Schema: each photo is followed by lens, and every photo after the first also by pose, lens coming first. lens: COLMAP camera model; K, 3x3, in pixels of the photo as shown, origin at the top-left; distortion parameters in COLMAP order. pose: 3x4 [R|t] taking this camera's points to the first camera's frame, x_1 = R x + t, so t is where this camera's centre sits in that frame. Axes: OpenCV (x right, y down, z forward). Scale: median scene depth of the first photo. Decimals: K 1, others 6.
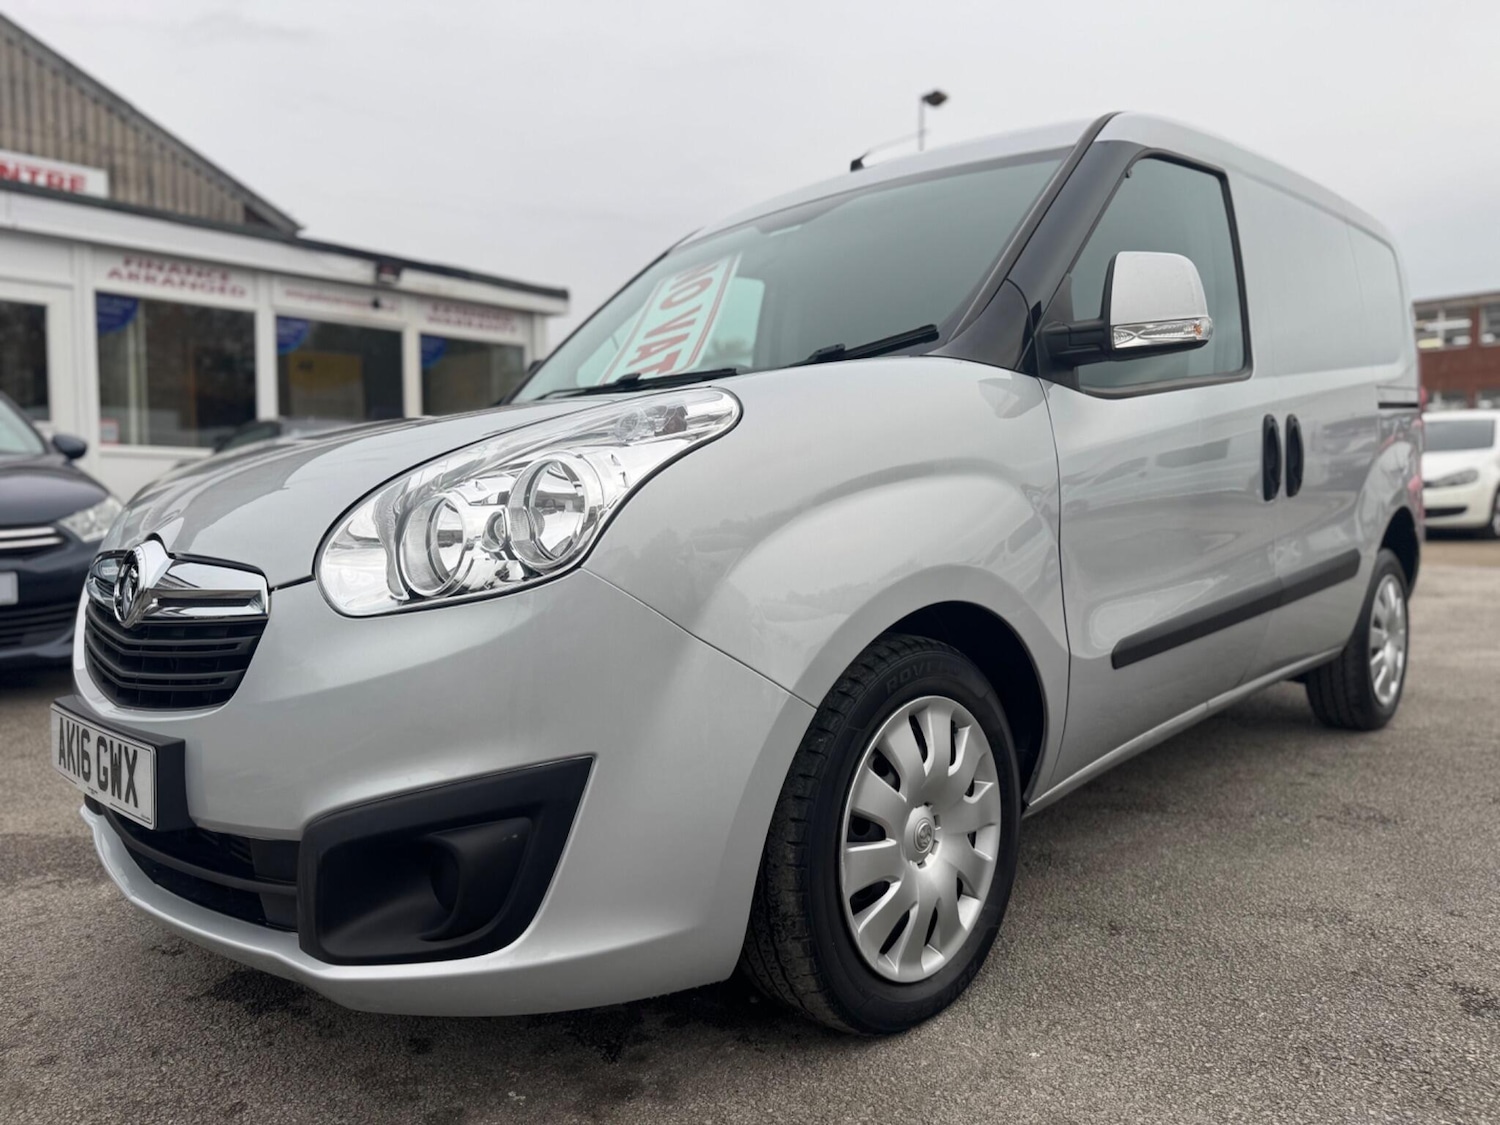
lens RADIAL K [[1065.2, 0, 749.1], [0, 1065.2, 562.5], [0, 0, 1]] dist [-0.003084, -0.005308]
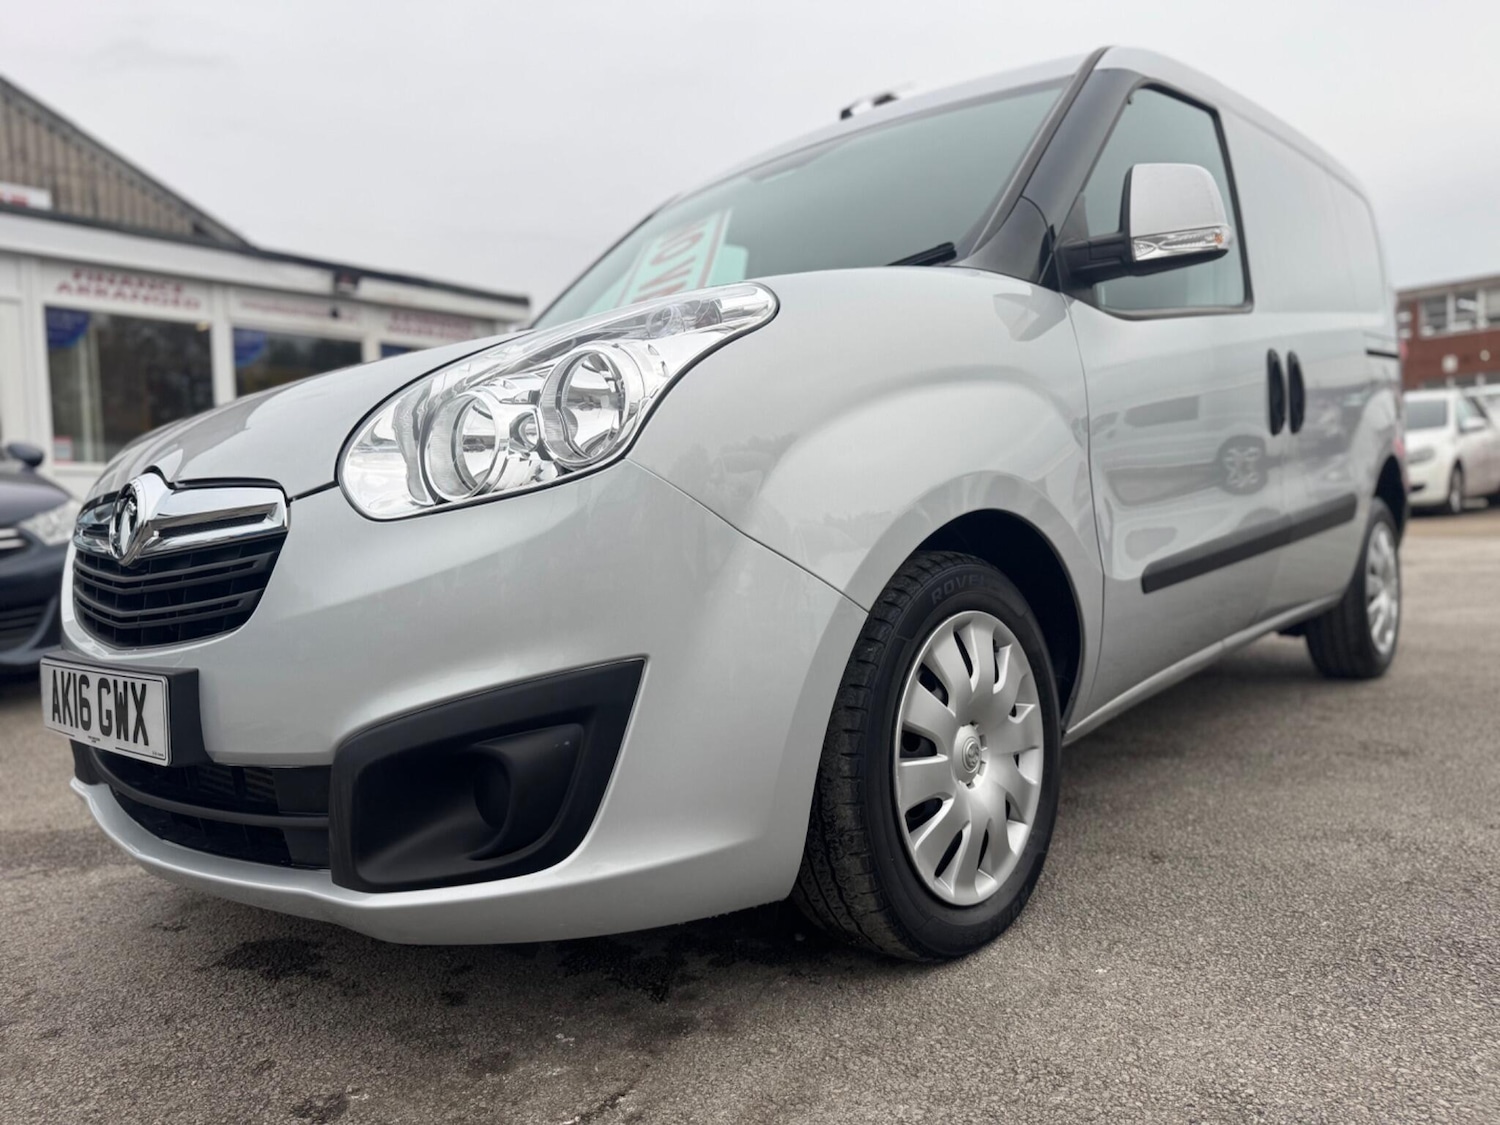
lens RADIAL K [[1066.1, 0, 749.1], [0, 1066.1, 563.6], [0, 0, 1]] dist [-0.004608, -0.003768]
pose [[0.998720, -0.036497, 0.035030, -0.057761], [0.036983, 0.999227, -0.013340, 0.078895], [-0.034516, 0.014618, 0.999297, 0.035615]]
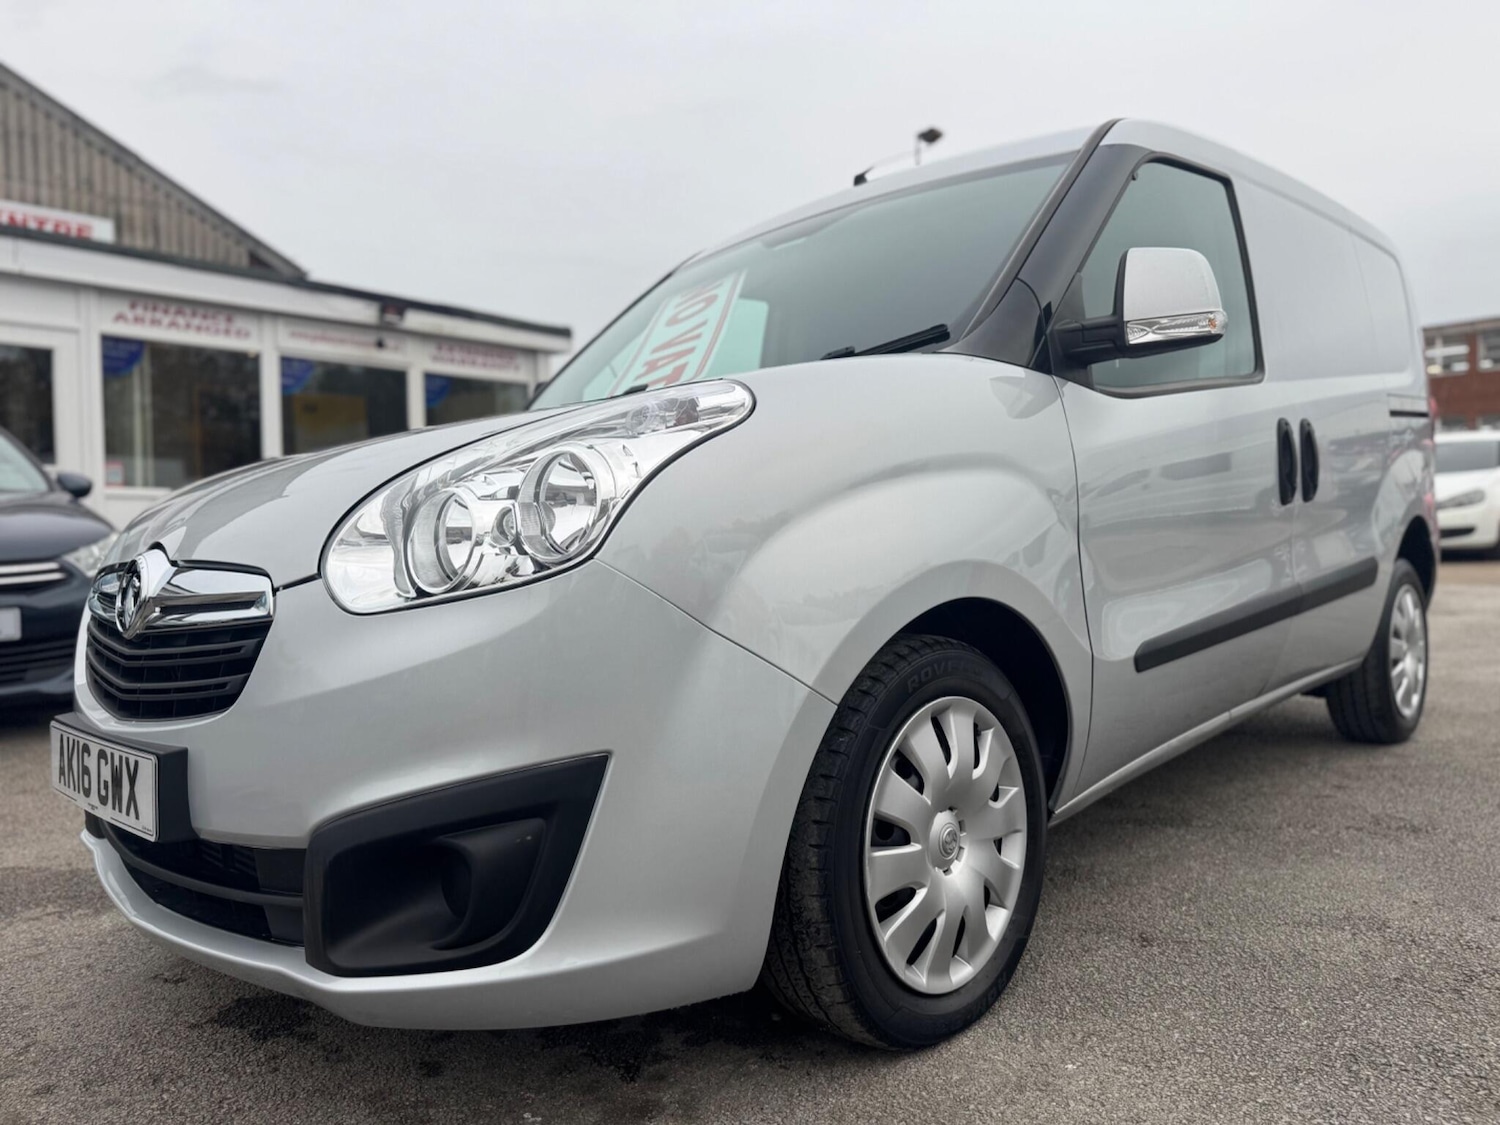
lens RADIAL K [[1066.6, 0, 750.0], [0, 1066.6, 562.5], [0, 0, 1]] dist [-0.007402, -0.000614]
pose [[0.999849, -0.017142, -0.002993, -0.008509], [0.017021, 0.999191, -0.036446, 0.031501], [0.003615, 0.036389, 0.999331, 0.018979]]
